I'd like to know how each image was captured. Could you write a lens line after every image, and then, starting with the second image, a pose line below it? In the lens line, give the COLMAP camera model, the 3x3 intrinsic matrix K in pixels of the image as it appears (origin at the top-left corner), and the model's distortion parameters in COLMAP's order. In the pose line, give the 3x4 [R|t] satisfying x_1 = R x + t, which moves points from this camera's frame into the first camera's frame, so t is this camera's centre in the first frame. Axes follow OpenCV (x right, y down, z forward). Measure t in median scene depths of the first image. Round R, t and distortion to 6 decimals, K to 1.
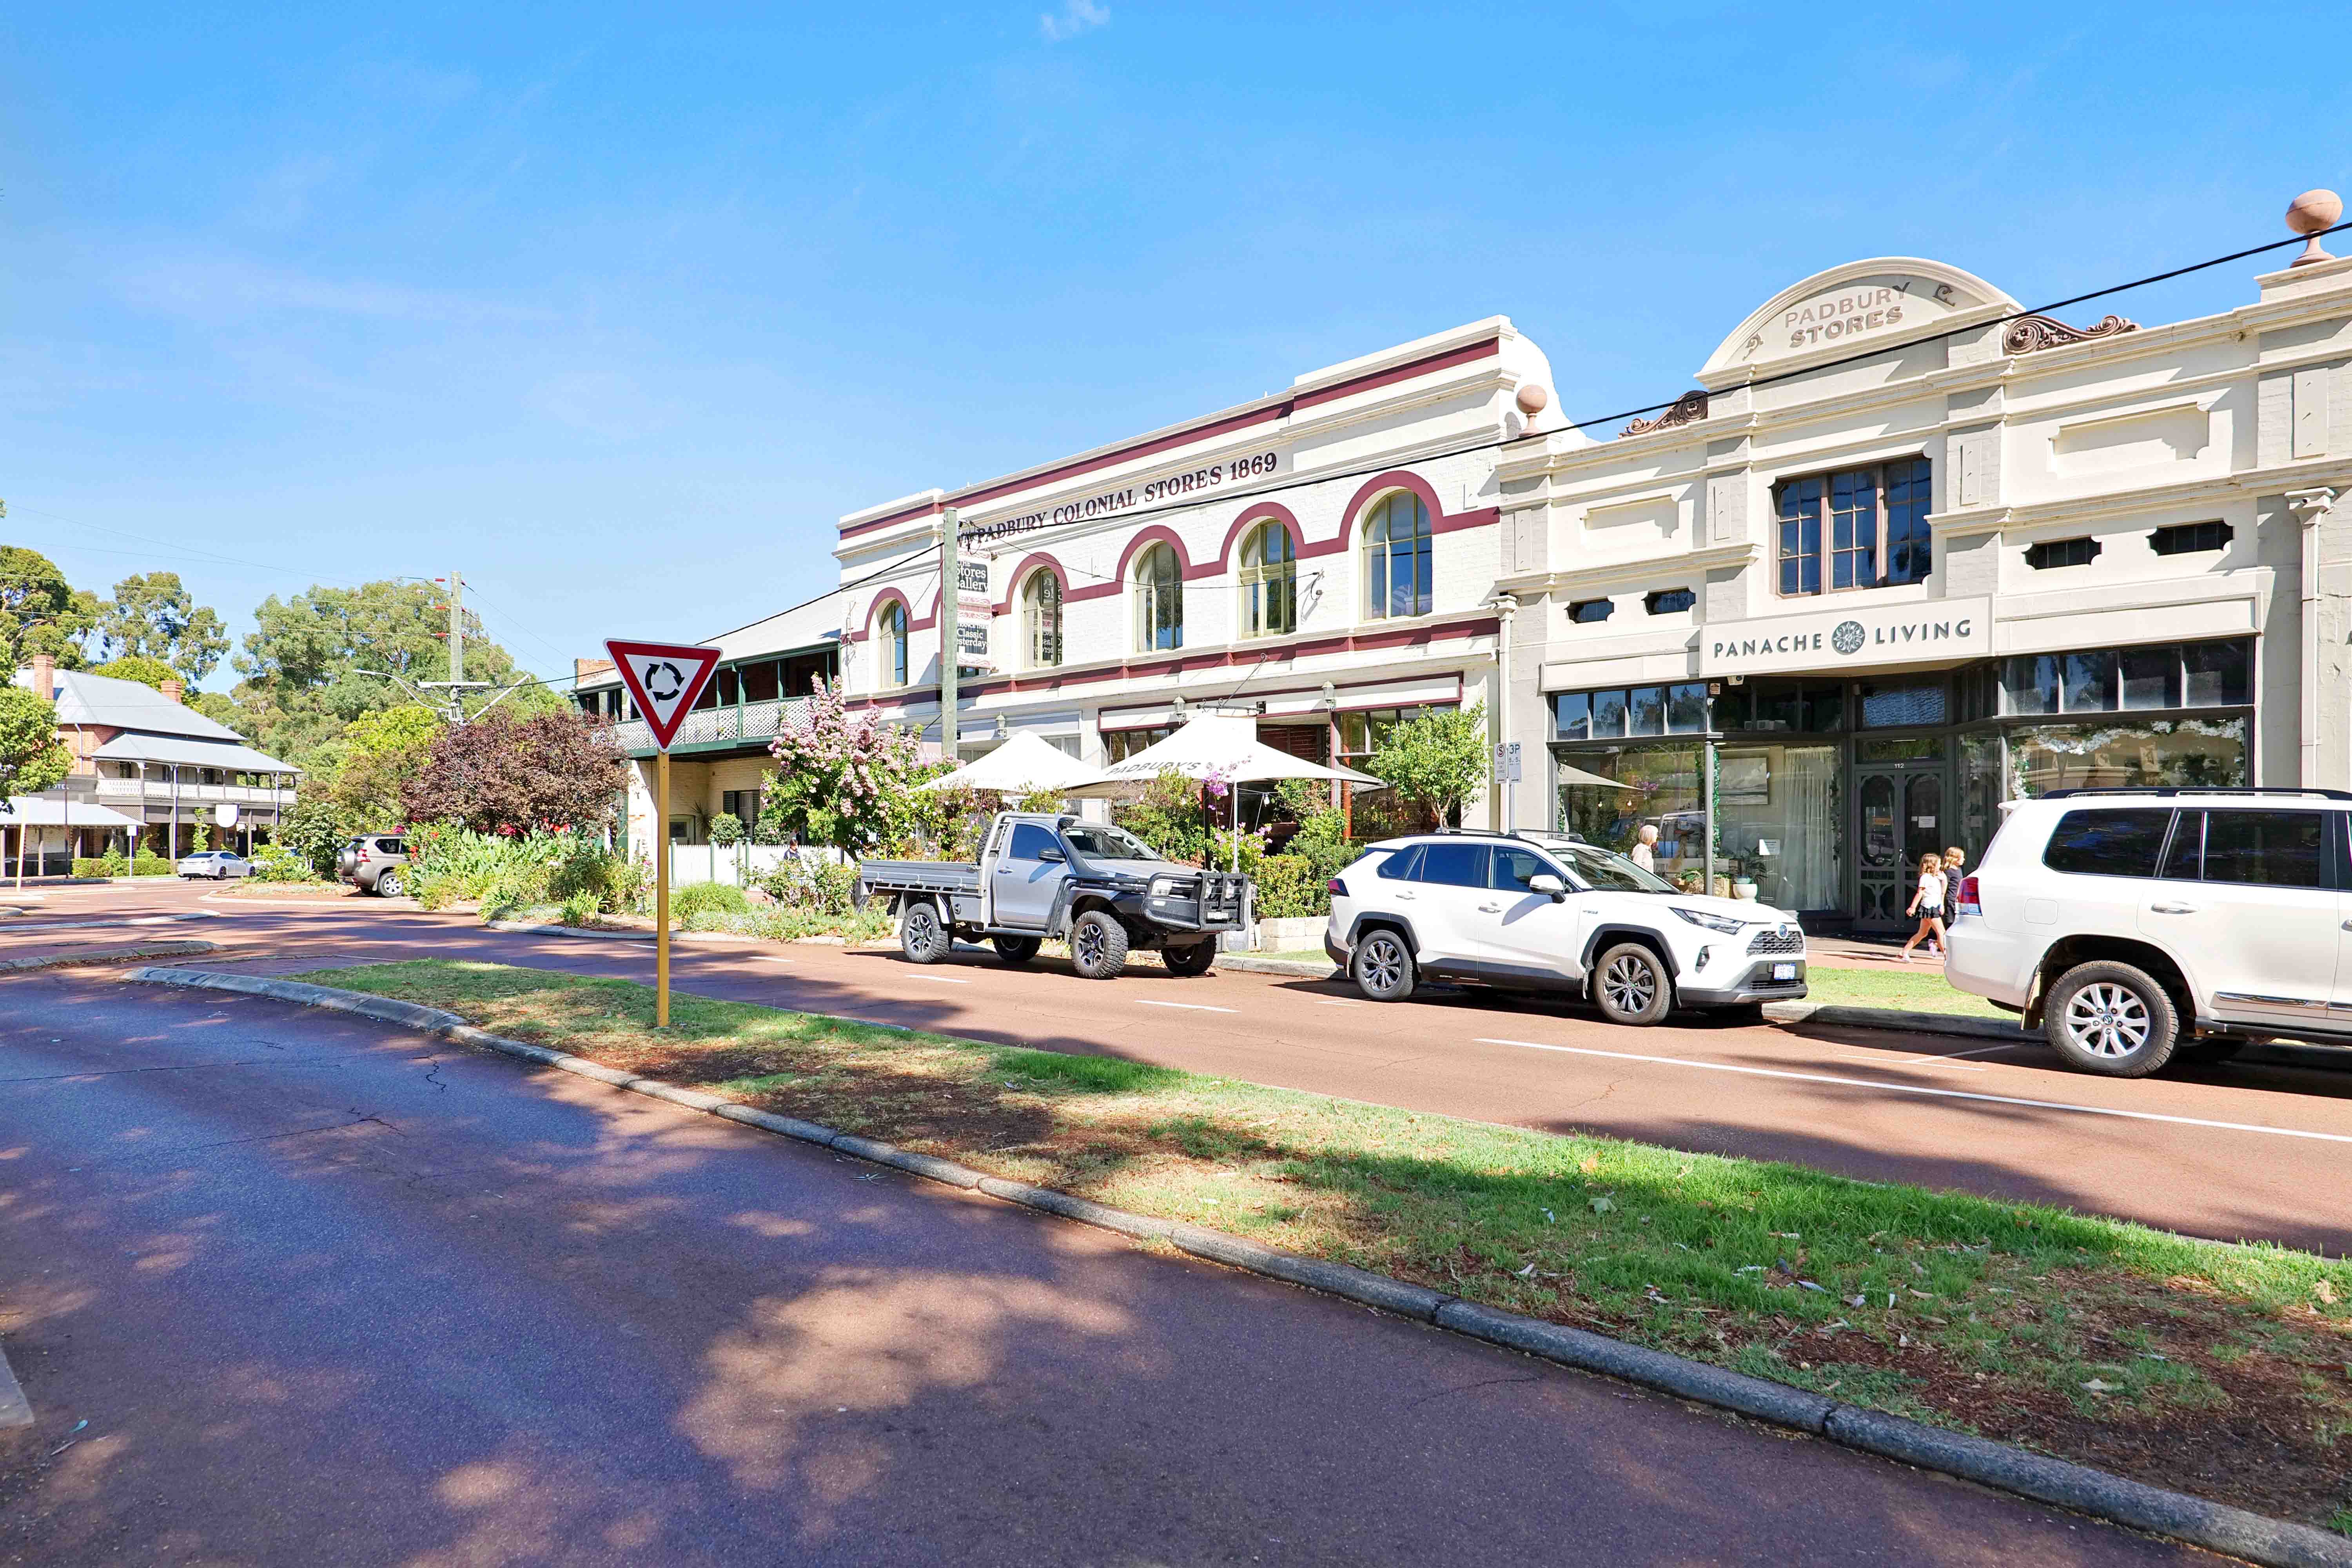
lens RADIAL K [[1446.7, 0, 1177.5], [0, 1446.7, 826.4], [0, 0, 1]] dist [0.002114, 0.000574]
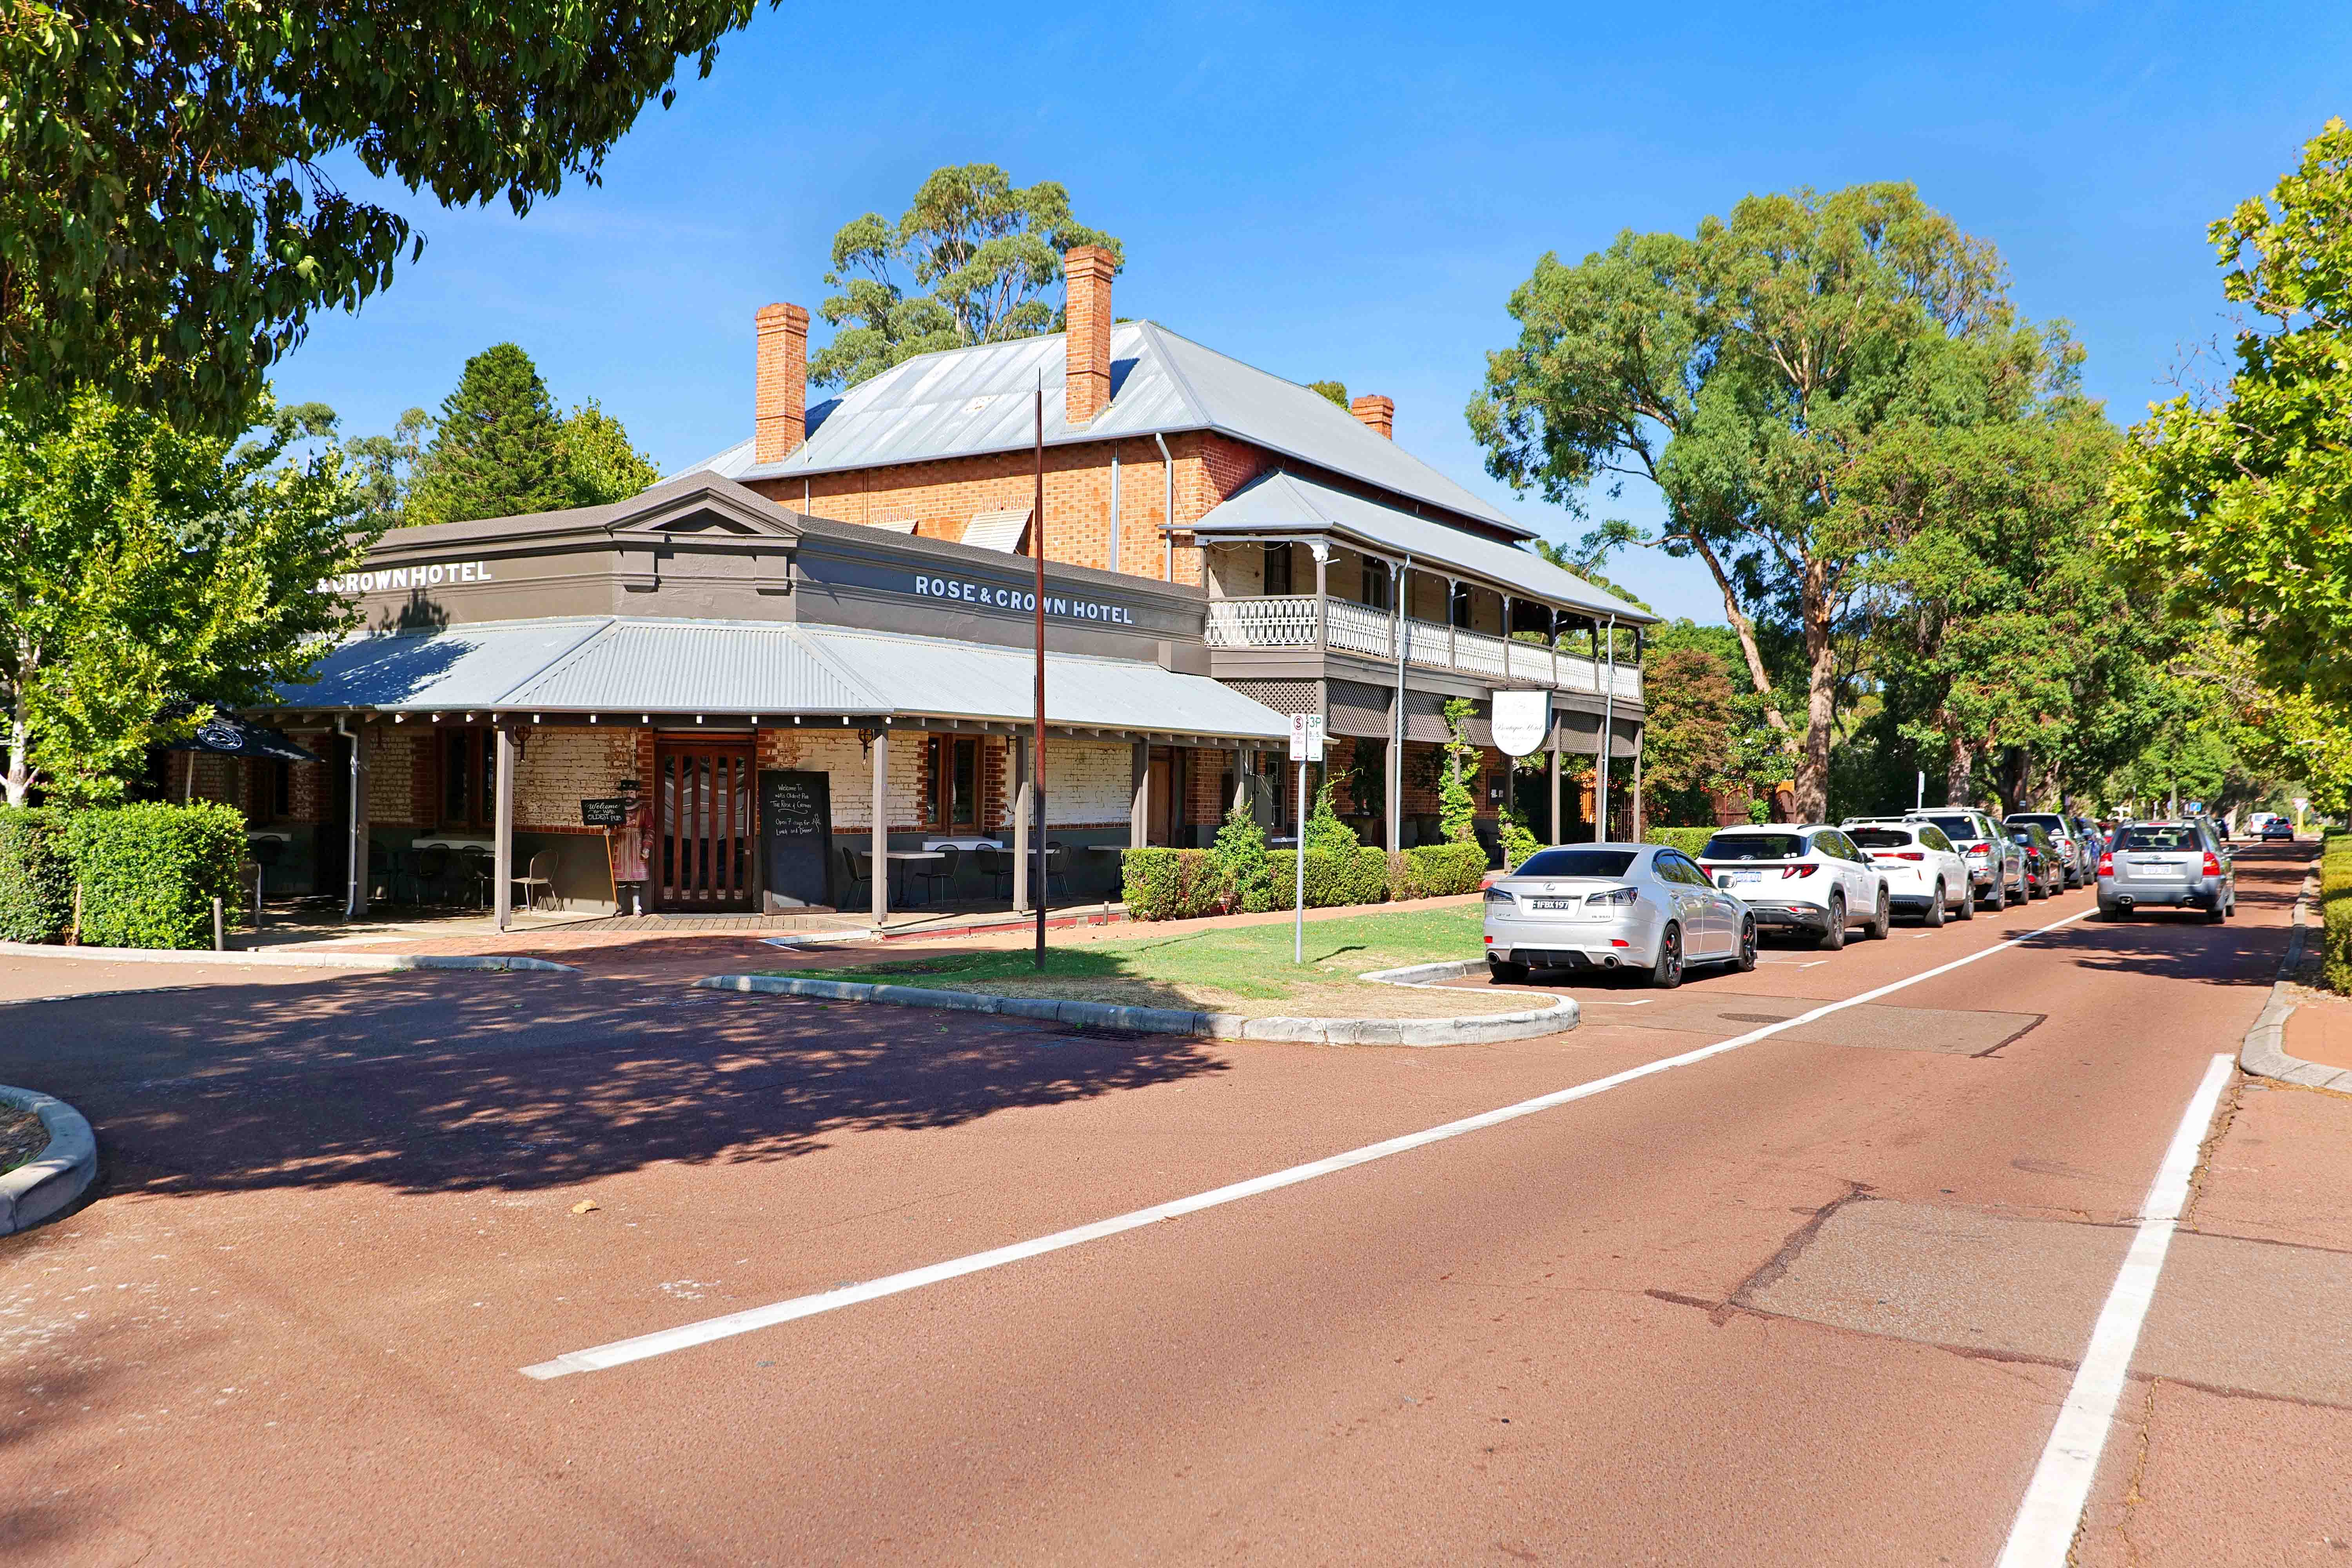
lens RADIAL K [[1833.7, 0, 1176.0], [0, 1833.7, 784.0], [0, 0, 1]] dist [0.000028, 0.000025]
pose [[0.776782, 0.009765, -0.629693, -0.471550], [-0.014386, 0.999894, -0.002240, 0.009119], [0.629605, 0.010799, 0.776841, 0.648500]]
